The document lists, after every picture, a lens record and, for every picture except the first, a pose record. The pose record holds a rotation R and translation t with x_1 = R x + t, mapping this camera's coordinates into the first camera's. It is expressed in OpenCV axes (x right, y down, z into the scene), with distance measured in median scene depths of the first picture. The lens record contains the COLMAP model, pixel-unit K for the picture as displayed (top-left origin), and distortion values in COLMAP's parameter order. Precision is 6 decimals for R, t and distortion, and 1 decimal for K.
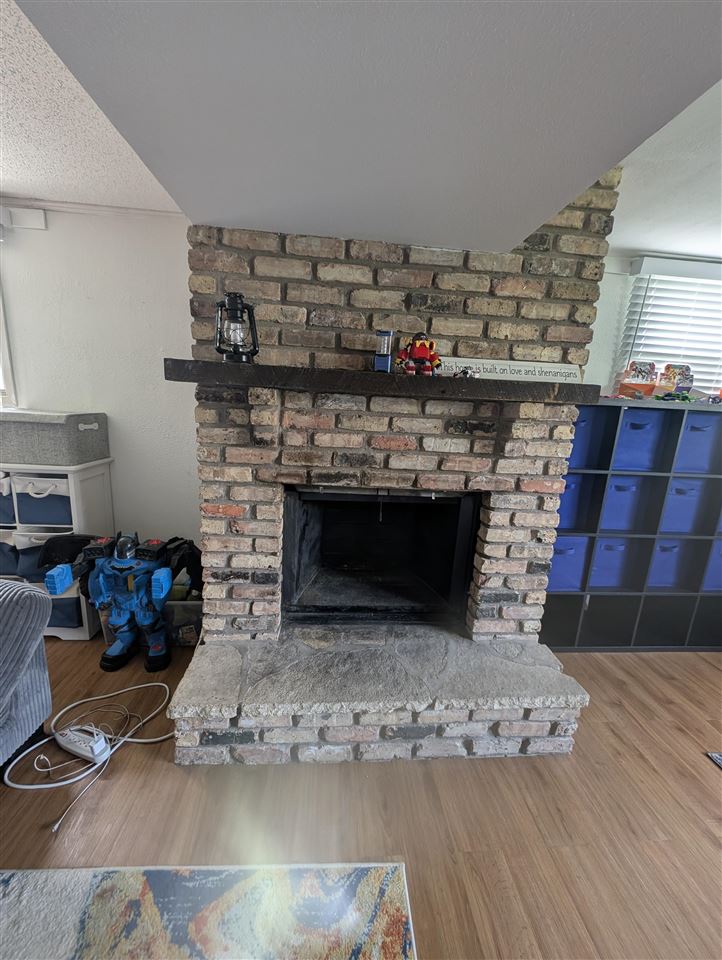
lens RADIAL K [[358.3, 0, 358.9], [0, 358.3, 478.7], [0, 0, 1]] dist [0.003968, -0.000319]
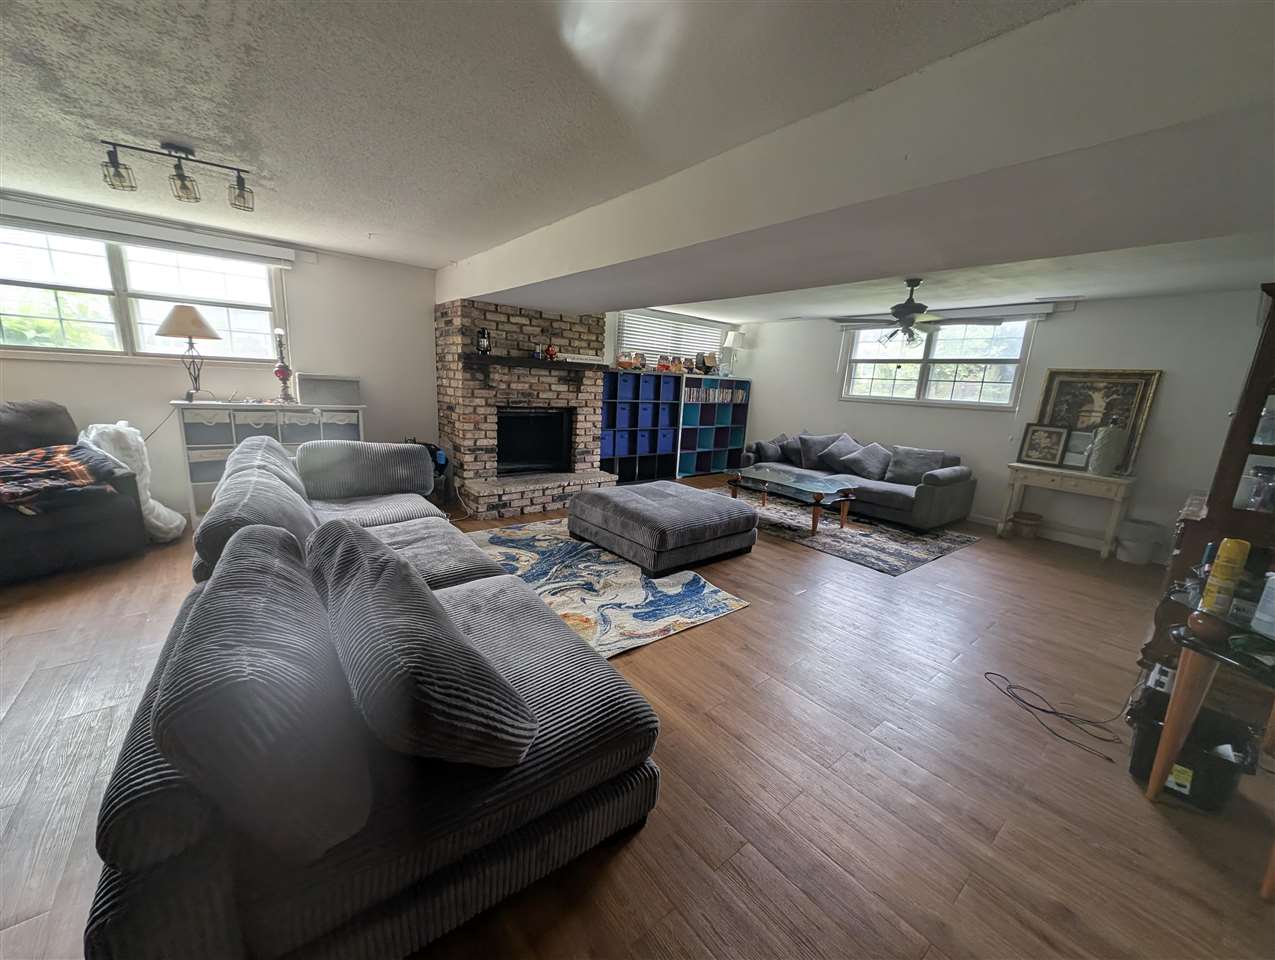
lens RADIAL K [[475.8, 0, 633.2], [0, 475.8, 489.5], [0, 0, 1]] dist [0.003968, -0.000319]
pose [[0.823790, -0.132575, 0.551175, -1.274259], [0.105708, 0.991141, 0.080408, 0.401906], [-0.556952, -0.007975, 0.830506, -2.077685]]
